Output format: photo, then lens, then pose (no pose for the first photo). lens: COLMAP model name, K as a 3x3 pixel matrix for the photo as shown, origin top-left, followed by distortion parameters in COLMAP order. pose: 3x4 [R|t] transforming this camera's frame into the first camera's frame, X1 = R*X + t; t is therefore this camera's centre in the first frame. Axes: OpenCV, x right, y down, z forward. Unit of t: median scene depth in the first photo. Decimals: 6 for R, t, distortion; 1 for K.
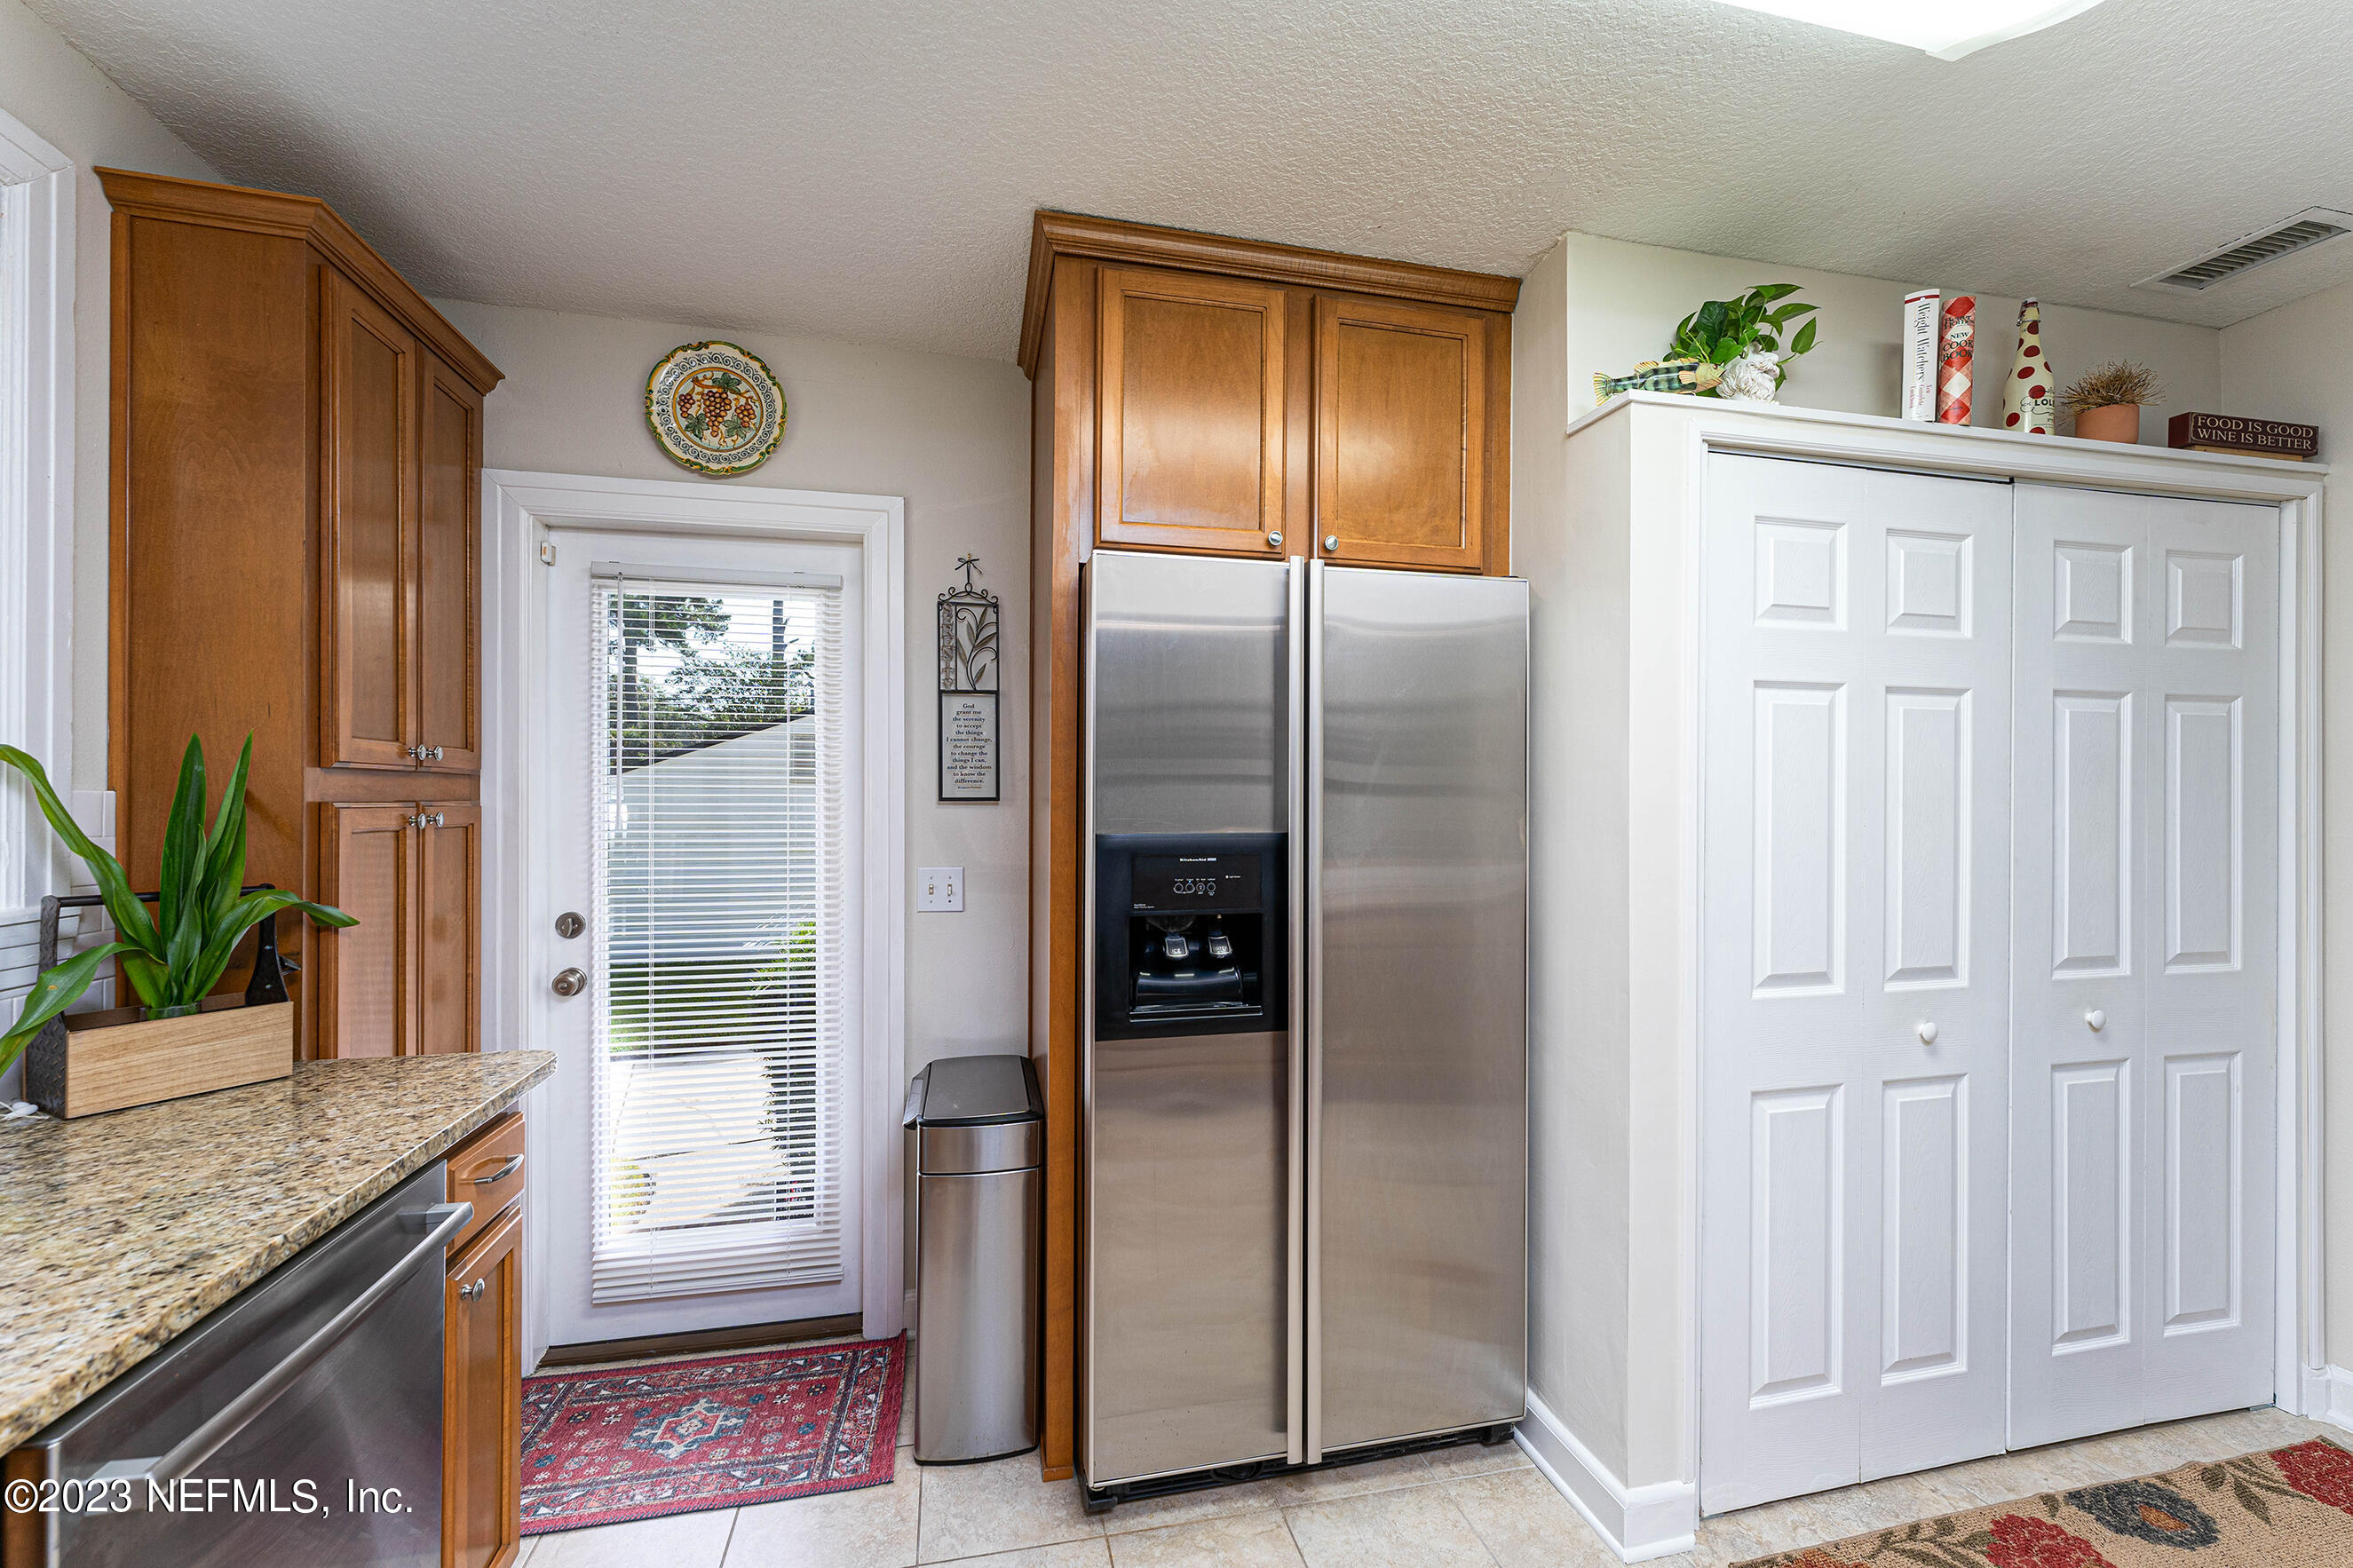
lens RADIAL K [[970.5, 0, 1175.8], [0, 970.5, 795.9], [0, 0, 1]] dist [0.002368, -0.000108]
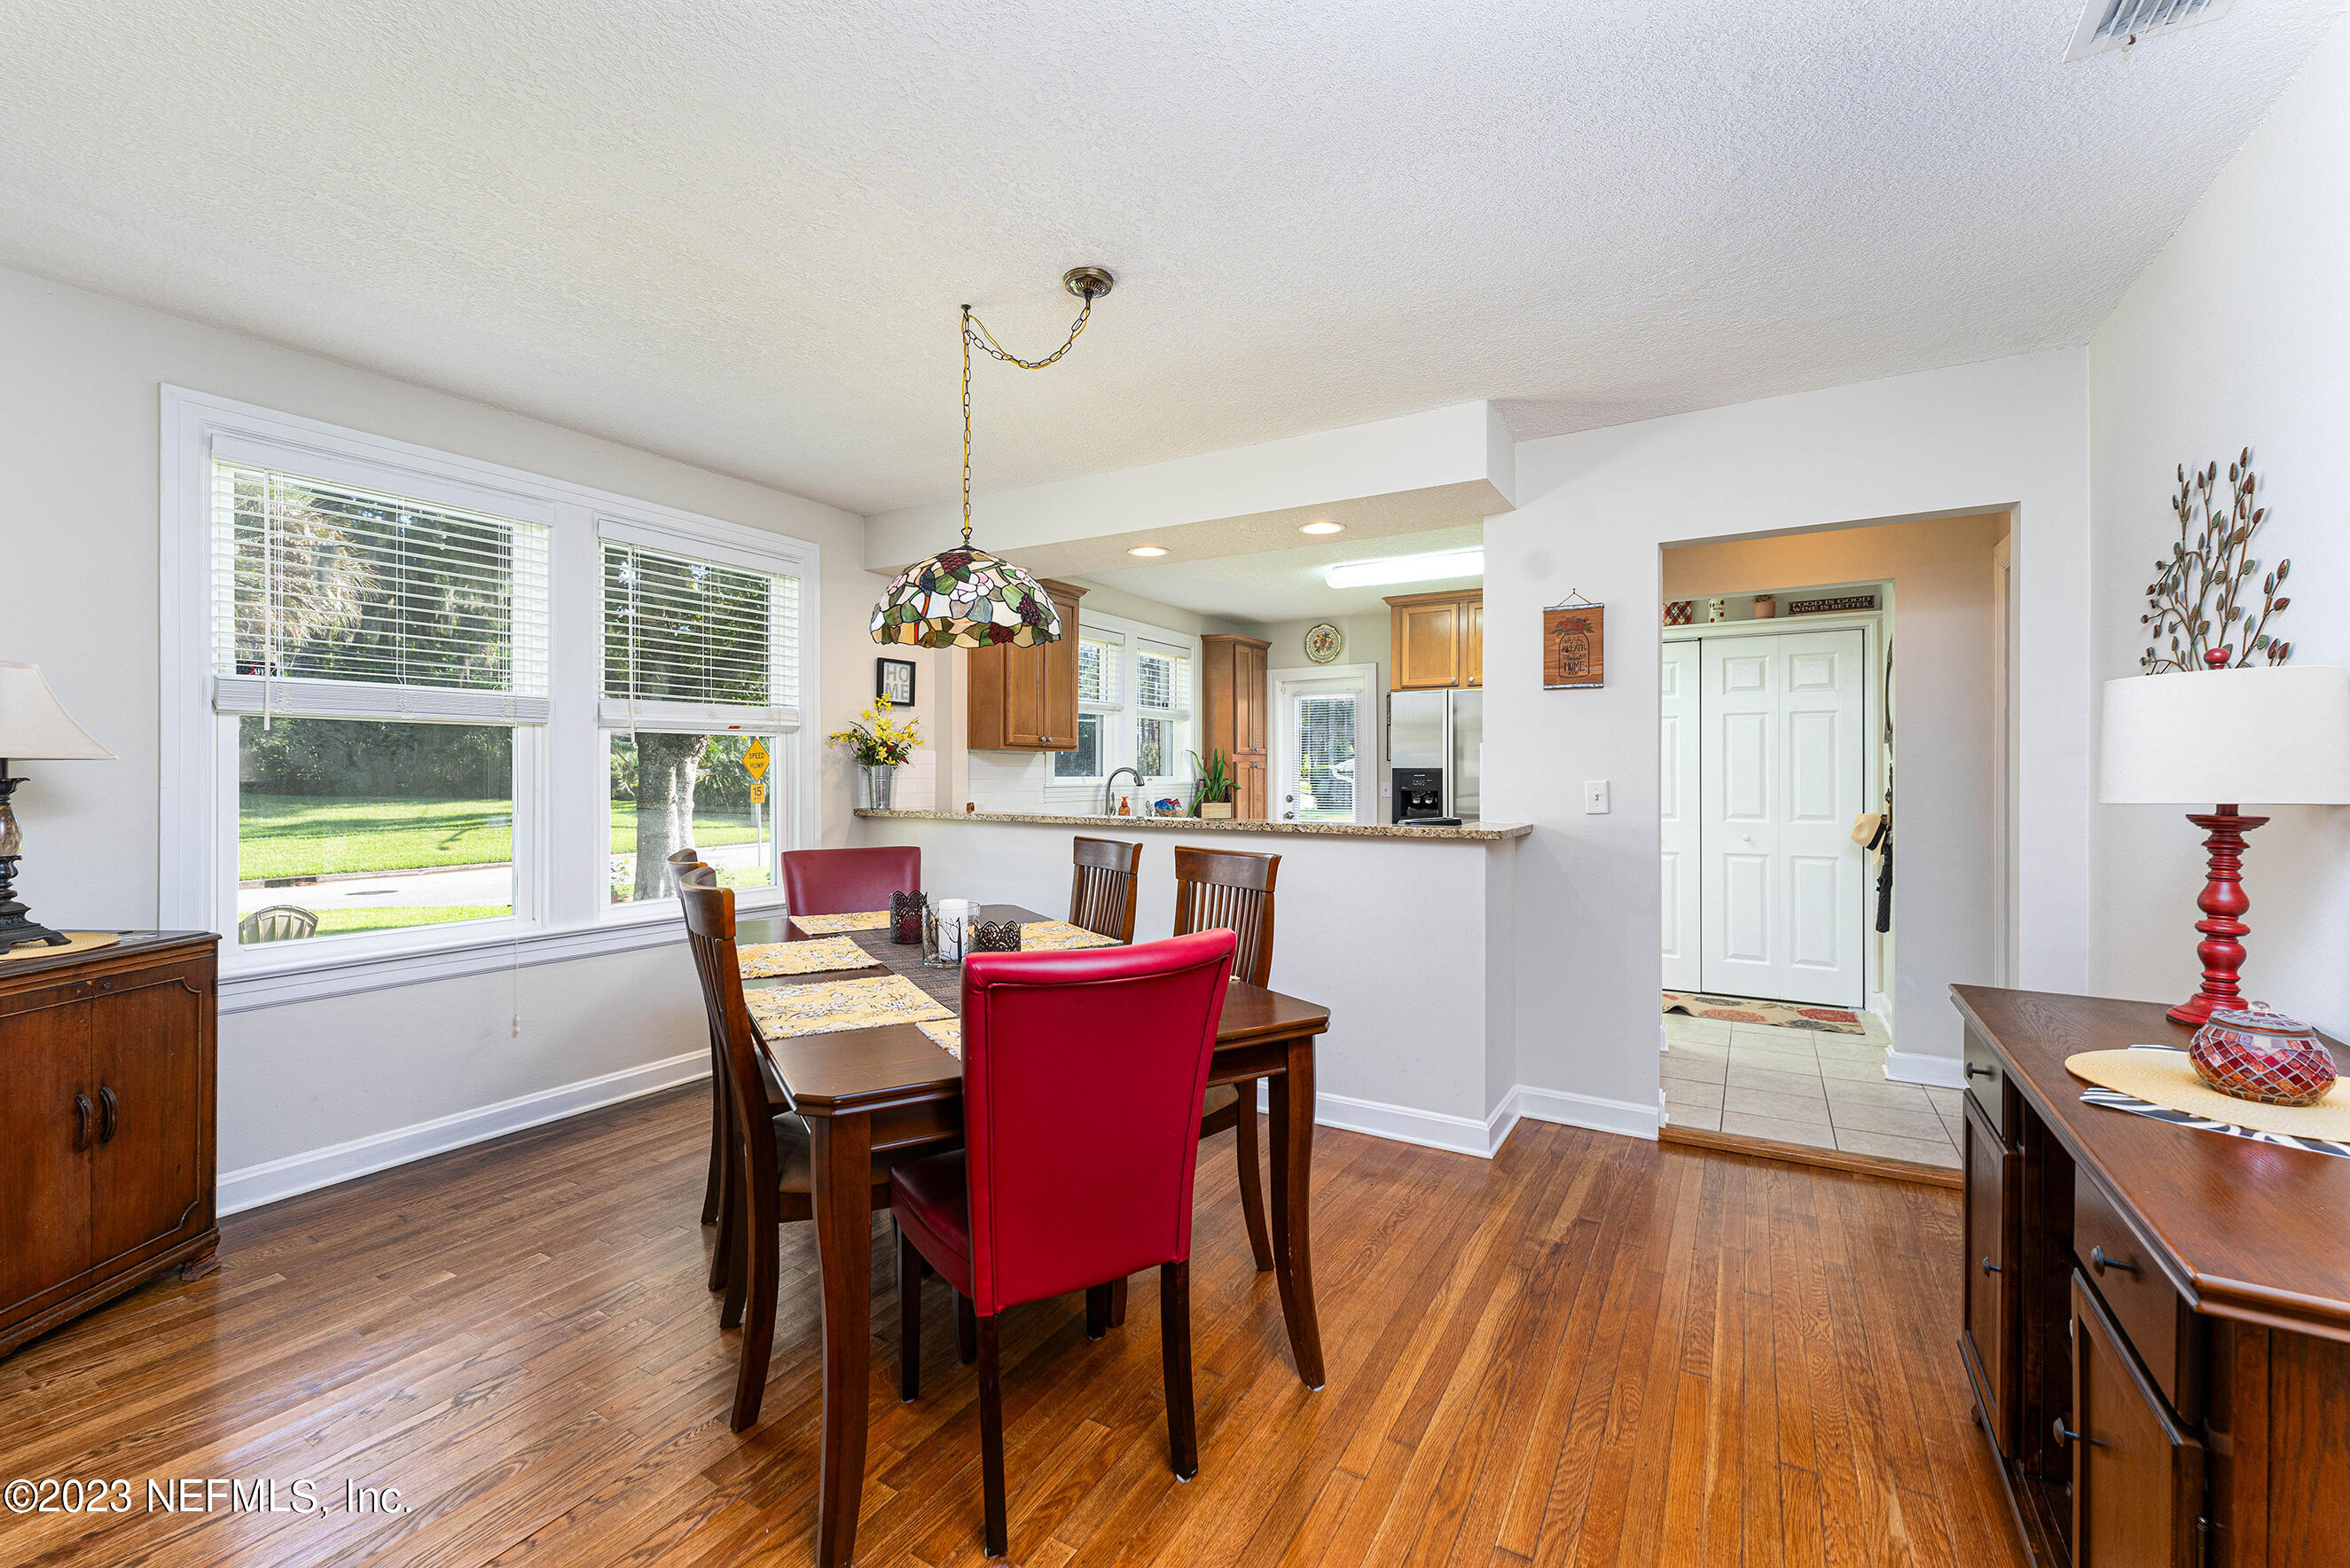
lens RADIAL K [[969.4, 0, 1170.6], [0, 969.4, 771.8], [0, 0, 1]] dist [0.002368, -0.000108]
pose [[0.714644, -0.004036, -0.699476, 2.084082], [0.006763, 0.999976, 0.001140, 0.045650], [0.699455, -0.005545, 0.714655, -2.459038]]
